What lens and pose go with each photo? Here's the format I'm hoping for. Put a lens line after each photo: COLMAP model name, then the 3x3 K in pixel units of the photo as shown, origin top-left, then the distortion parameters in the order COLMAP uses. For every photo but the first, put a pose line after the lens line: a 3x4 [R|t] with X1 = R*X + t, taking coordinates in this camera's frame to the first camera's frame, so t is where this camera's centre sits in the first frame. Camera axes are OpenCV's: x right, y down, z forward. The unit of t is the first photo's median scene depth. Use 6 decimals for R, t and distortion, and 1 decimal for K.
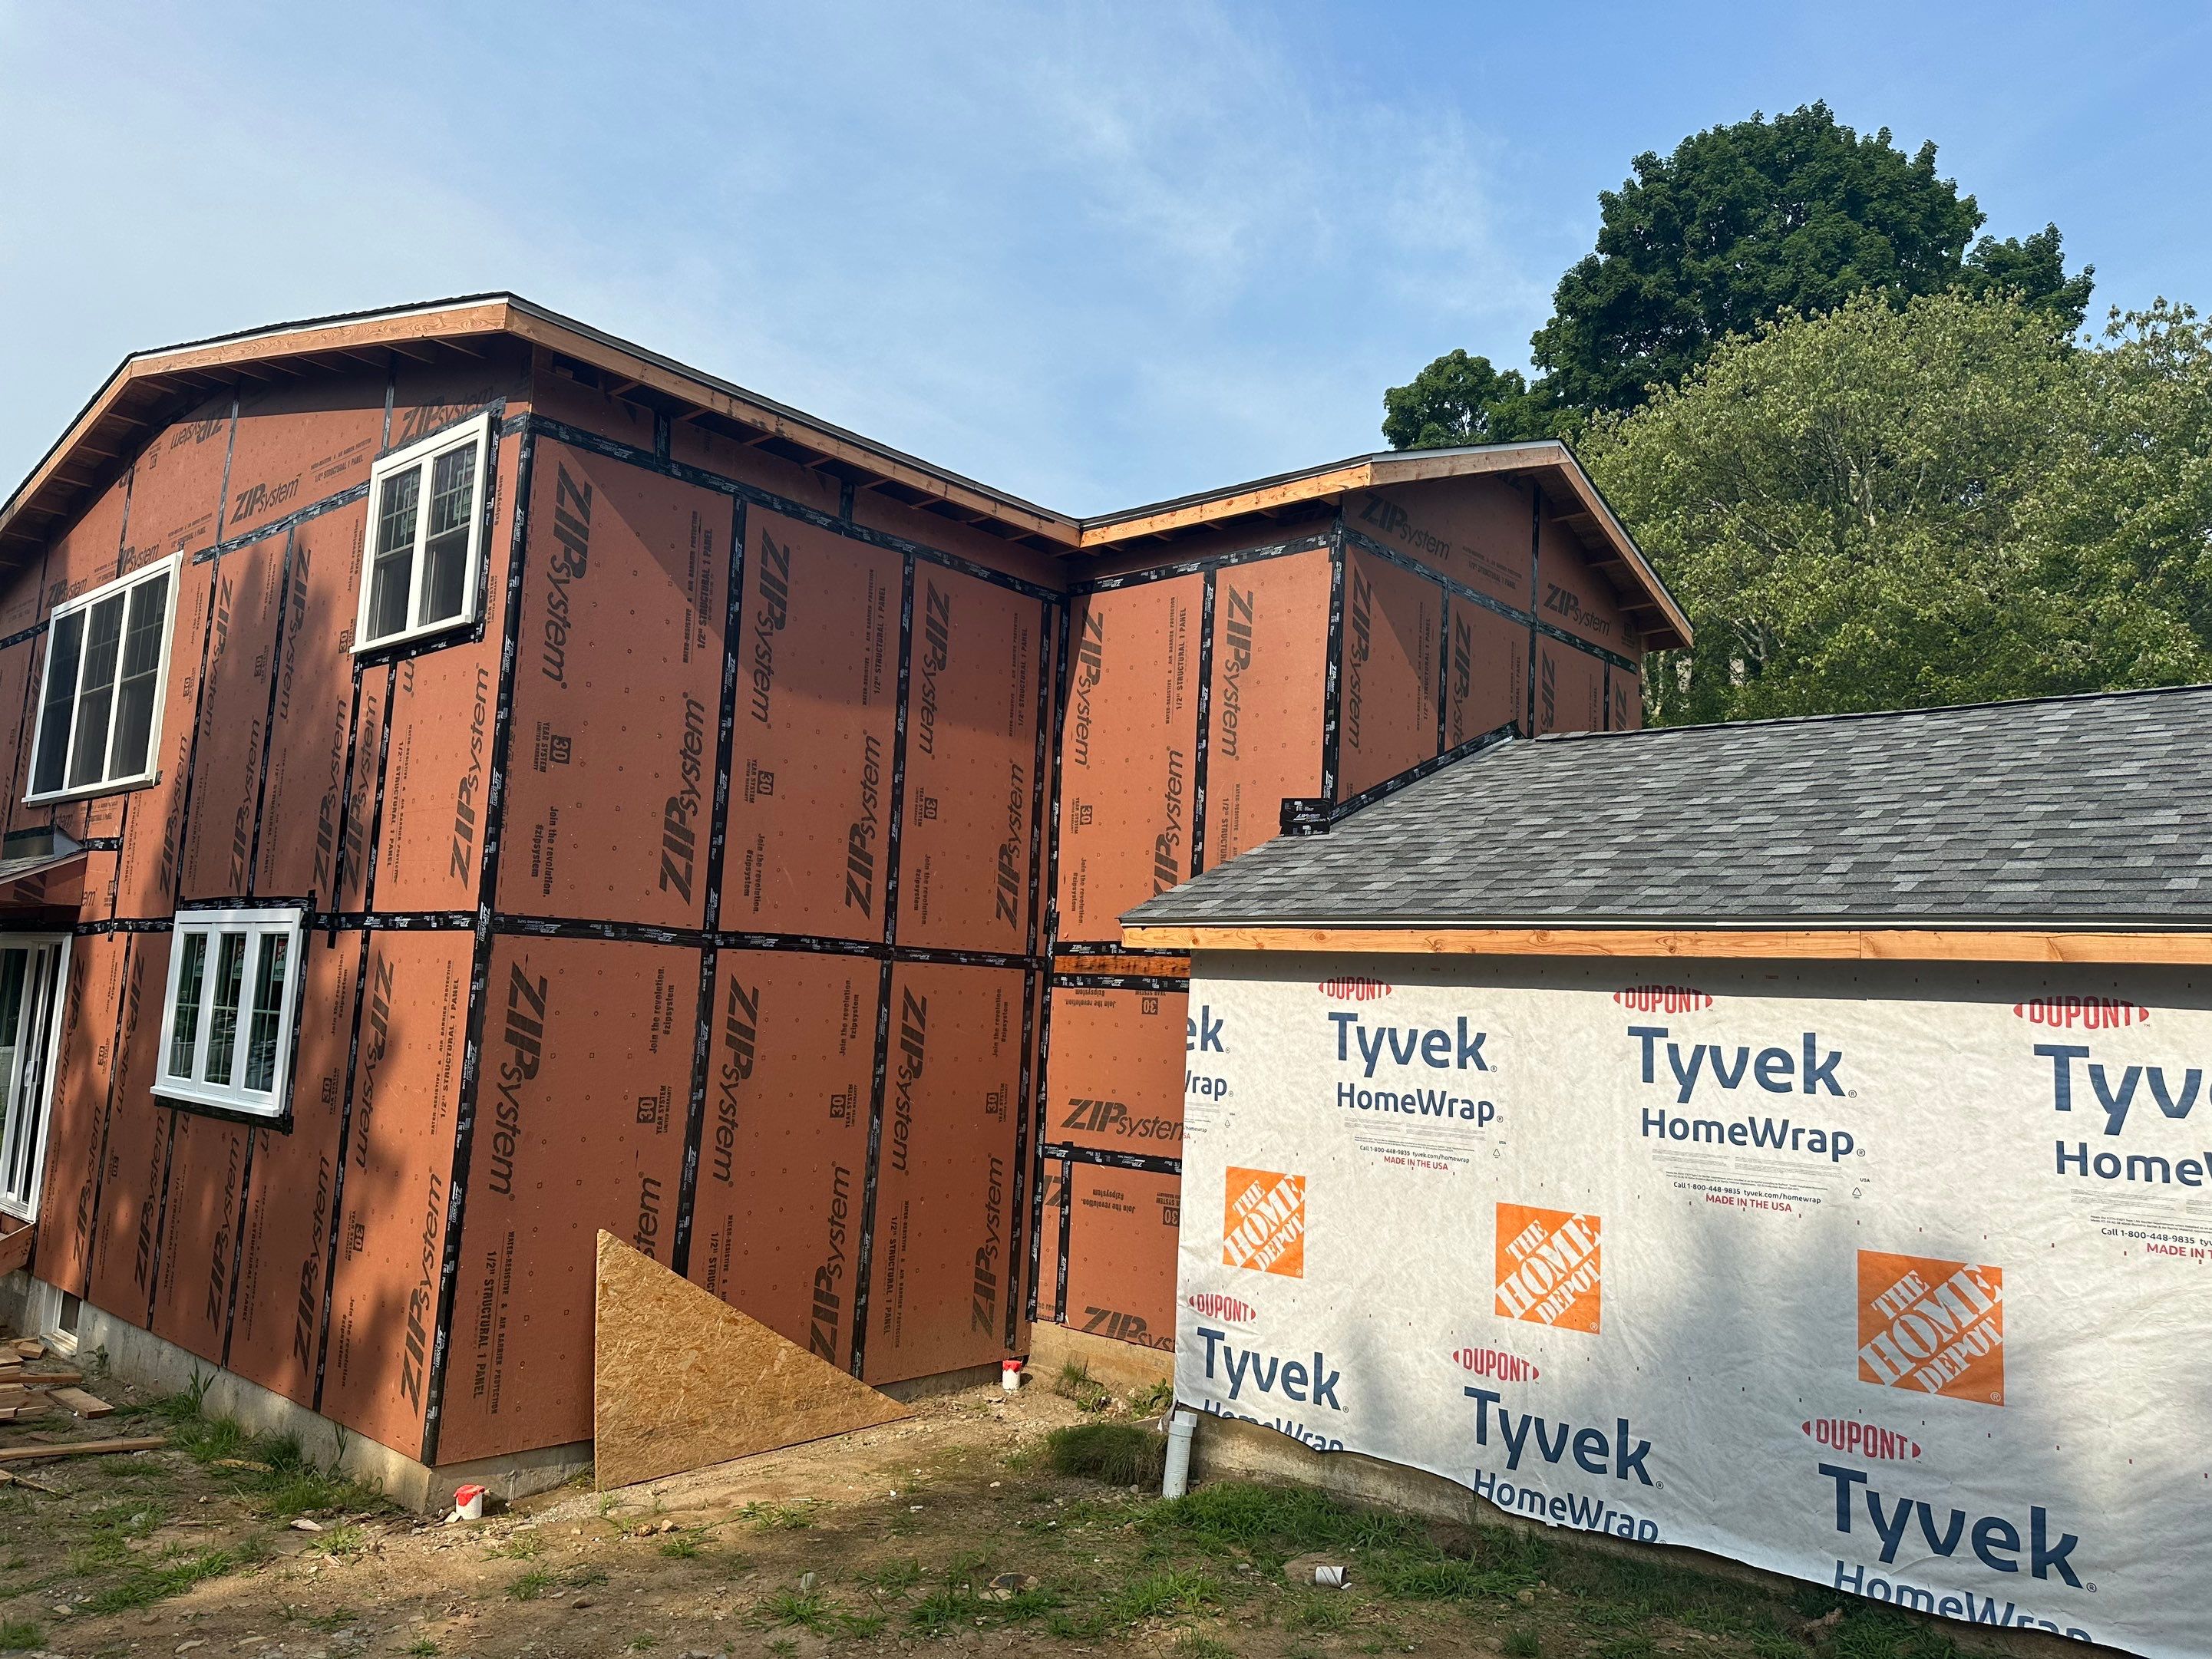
lens RADIAL K [[1531.2, 0, 1097.3], [0, 1531.2, 799.6], [0, 0, 1]] dist [0.075394, -0.088253]
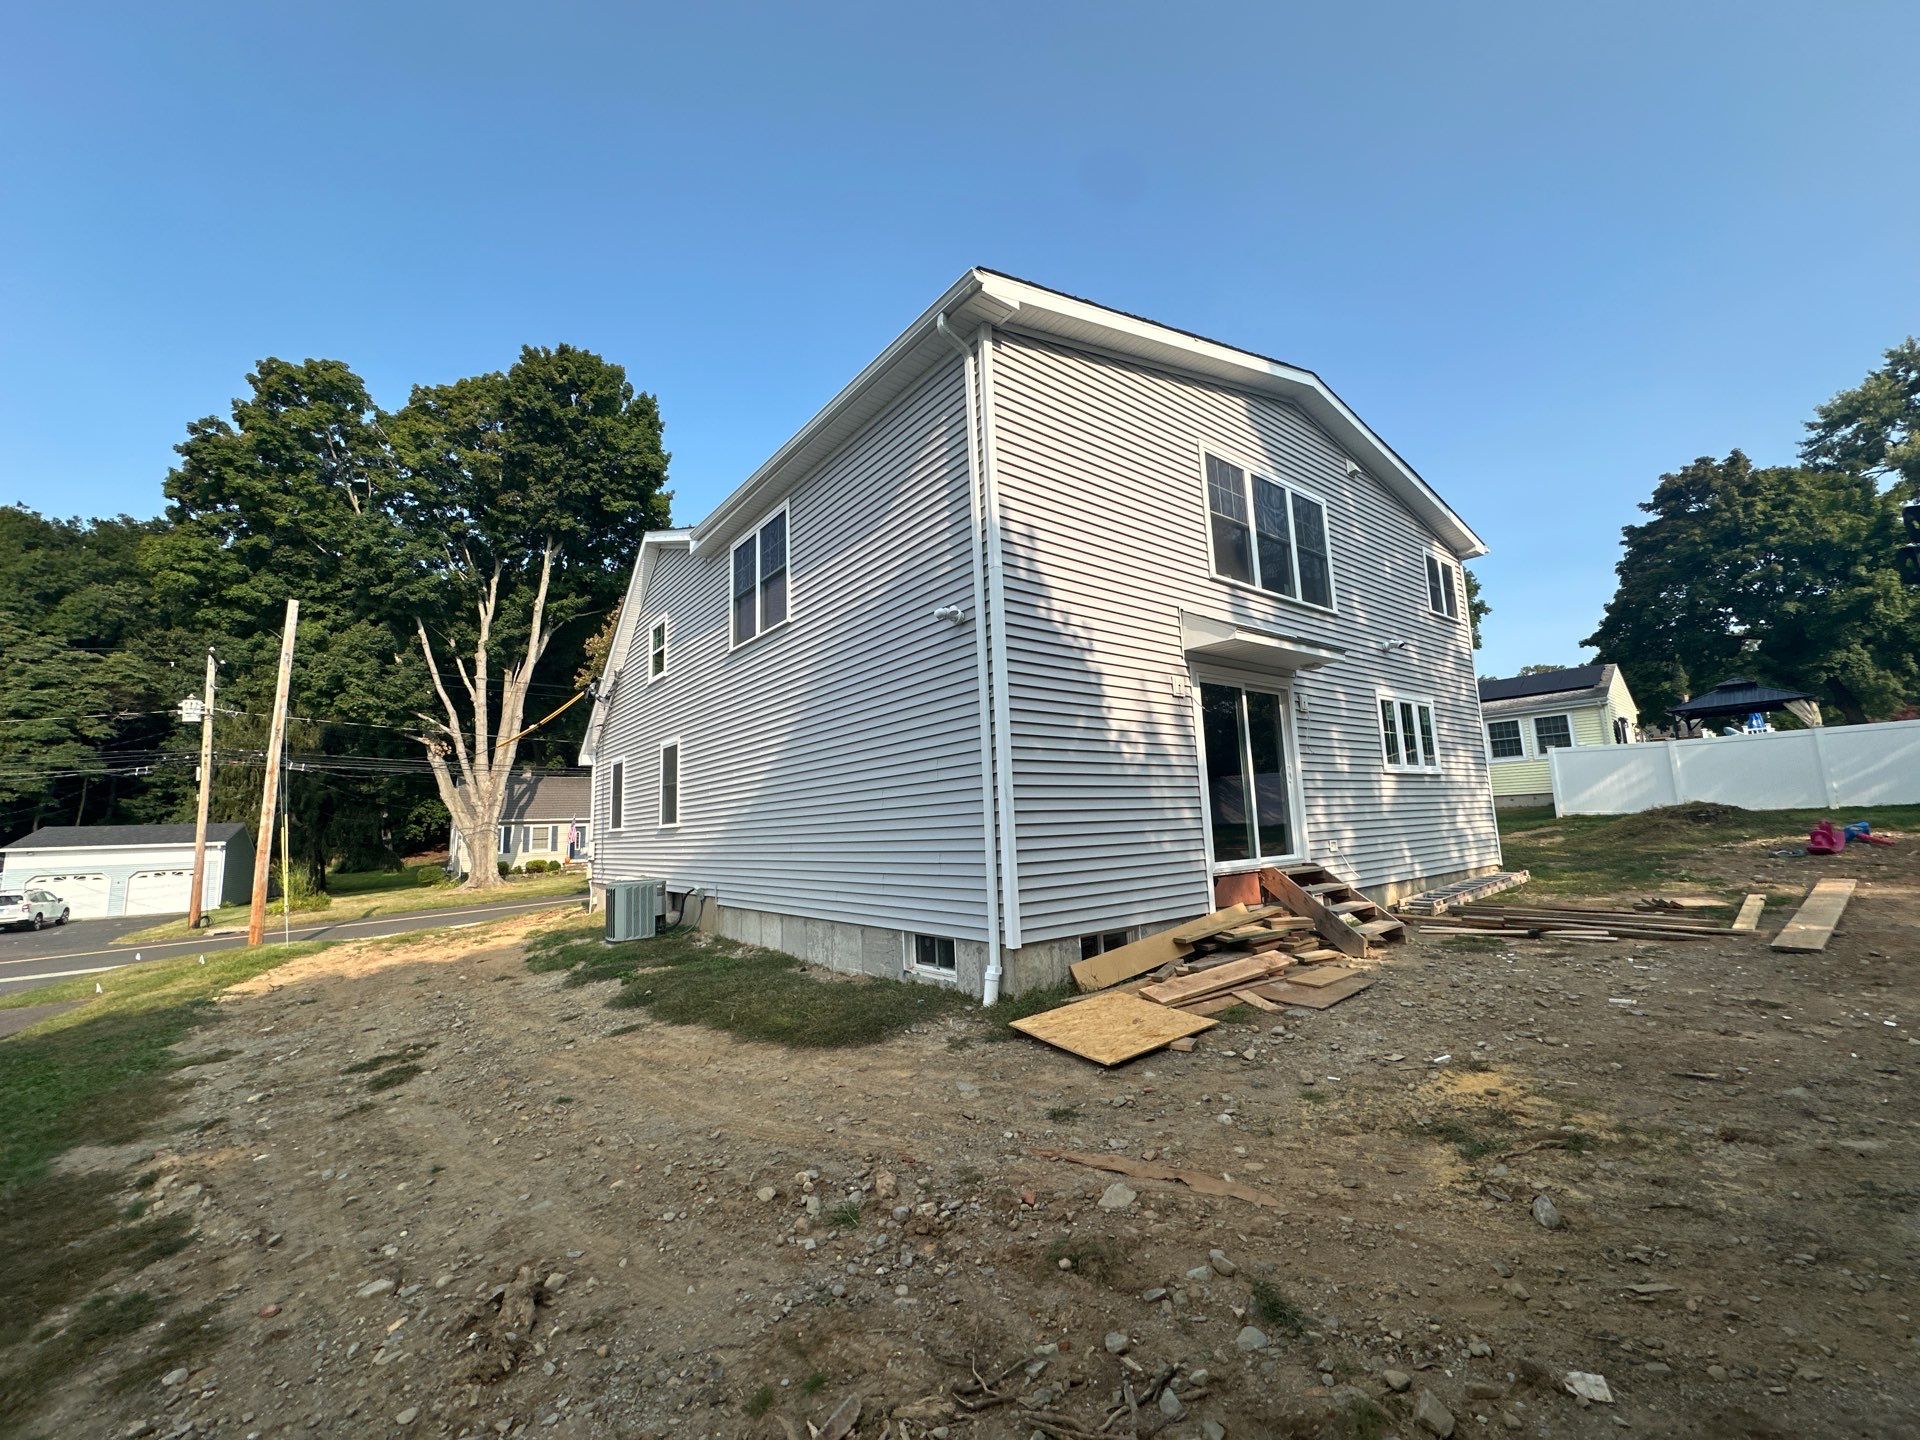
lens RADIAL K [[752.7, 0, 952.1], [0, 752.7, 718.0], [0, 0, 1]] dist [0.010067, -0.008332]
pose [[0.184530, 0.086429, 0.979019, -1.634083], [-0.088865, 0.993513, -0.070959, 0.226332], [-0.978801, -0.073906, 0.191013, 1.308720]]
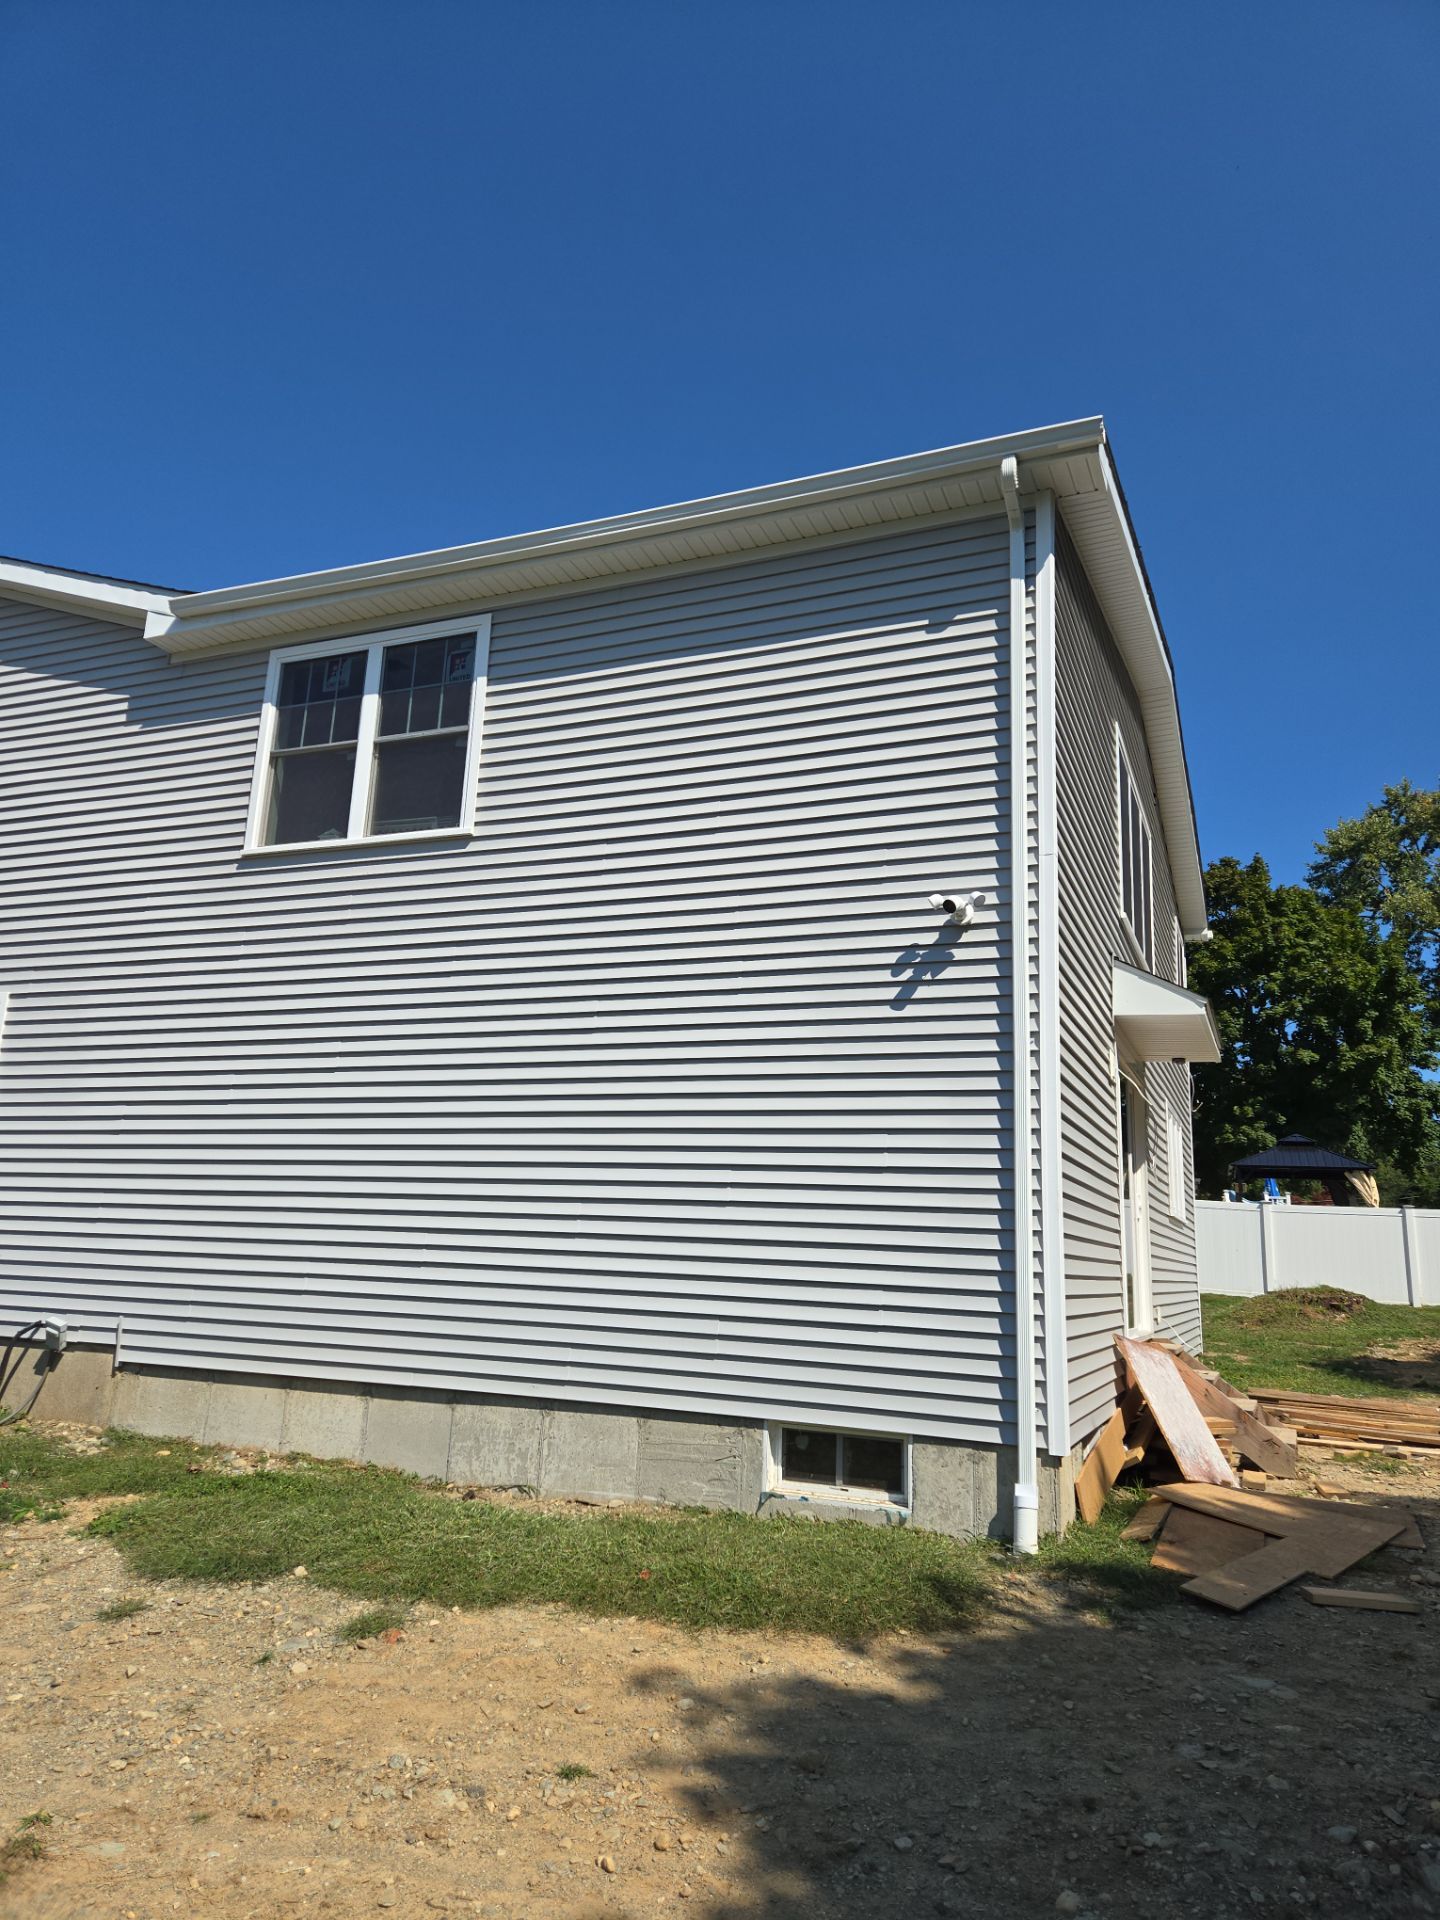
lens RADIAL K [[1270.4, 0, 727.8], [0, 1270.4, 948.0], [0, 0, 1]] dist [0.085695, -0.068819]
pose [[-0.313830, 0.161094, 0.935713, -1.617043], [-0.190712, 0.954722, -0.228330, 0.293795], [-0.930129, -0.250108, -0.268898, 1.724512]]
